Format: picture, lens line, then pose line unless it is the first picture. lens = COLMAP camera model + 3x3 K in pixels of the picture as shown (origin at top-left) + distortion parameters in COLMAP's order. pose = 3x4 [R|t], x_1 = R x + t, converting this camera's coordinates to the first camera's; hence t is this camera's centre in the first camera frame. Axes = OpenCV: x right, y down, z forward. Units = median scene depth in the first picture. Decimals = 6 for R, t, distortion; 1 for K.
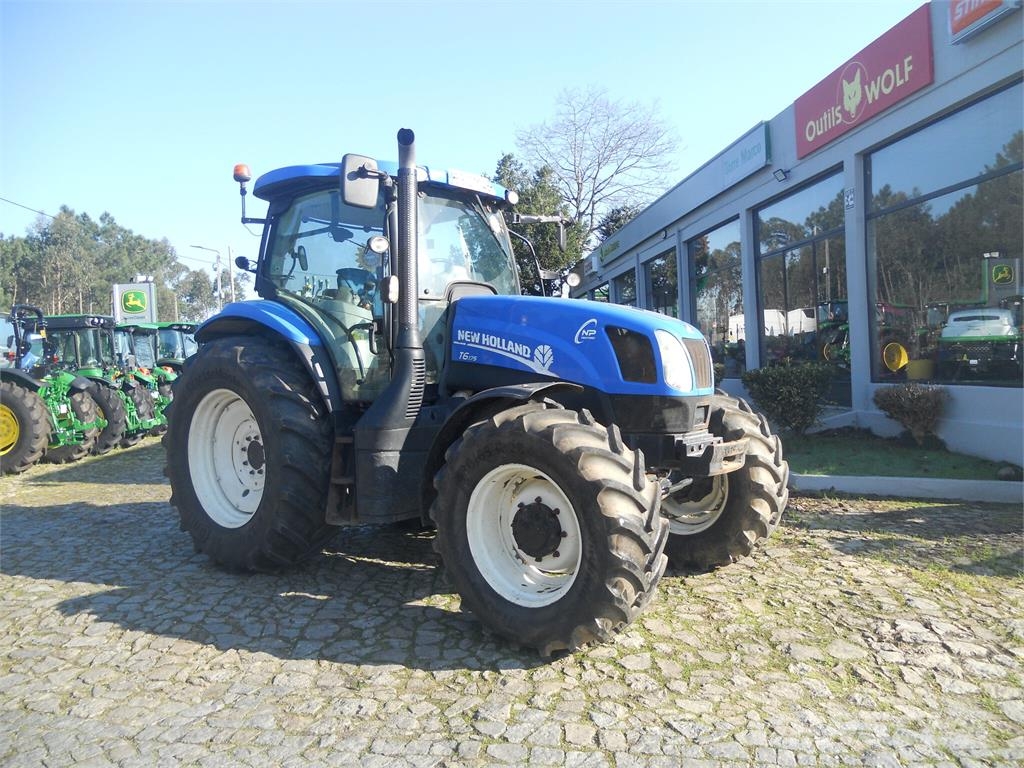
lens RADIAL K [[806.7, 0, 515.9], [0, 806.7, 404.2], [0, 0, 1]] dist [-0.048485, 0.010514]
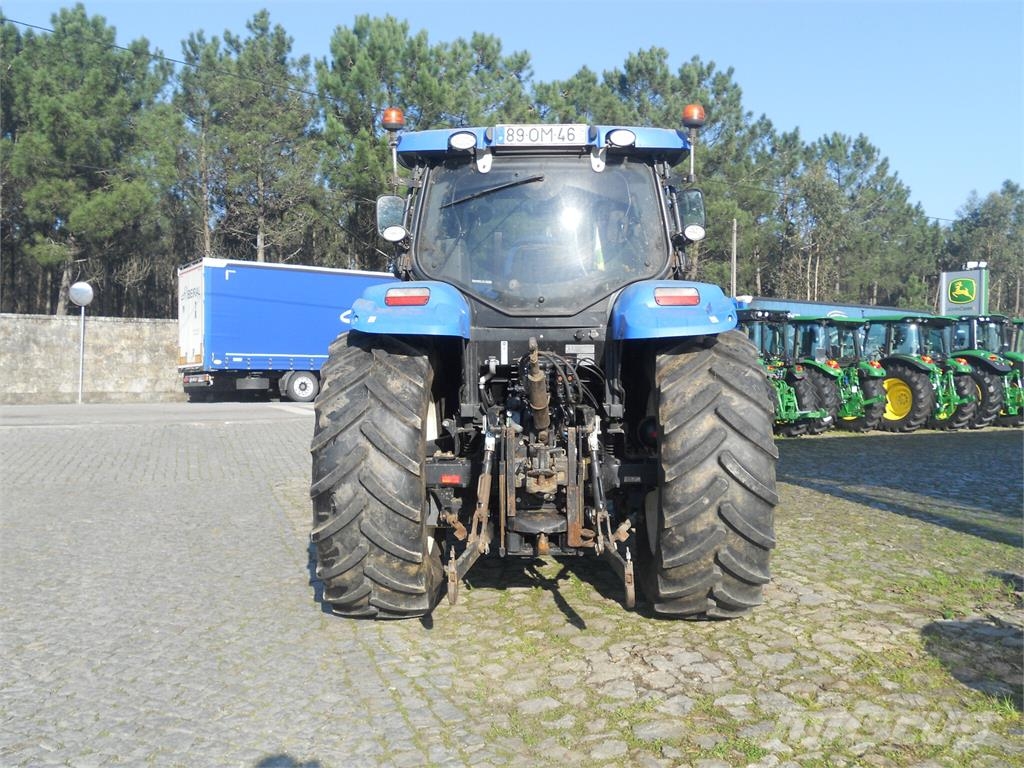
lens RADIAL K [[943.2, 0, 512.0], [0, 943.2, 384.0], [0, 0, 1]] dist [-0.016873, -0.014575]
pose [[0.492030, 0.067875, -0.867928, 0.599978], [-0.089156, 0.995643, 0.027320, -0.022532], [0.866001, 0.063938, 0.495938, 0.107559]]
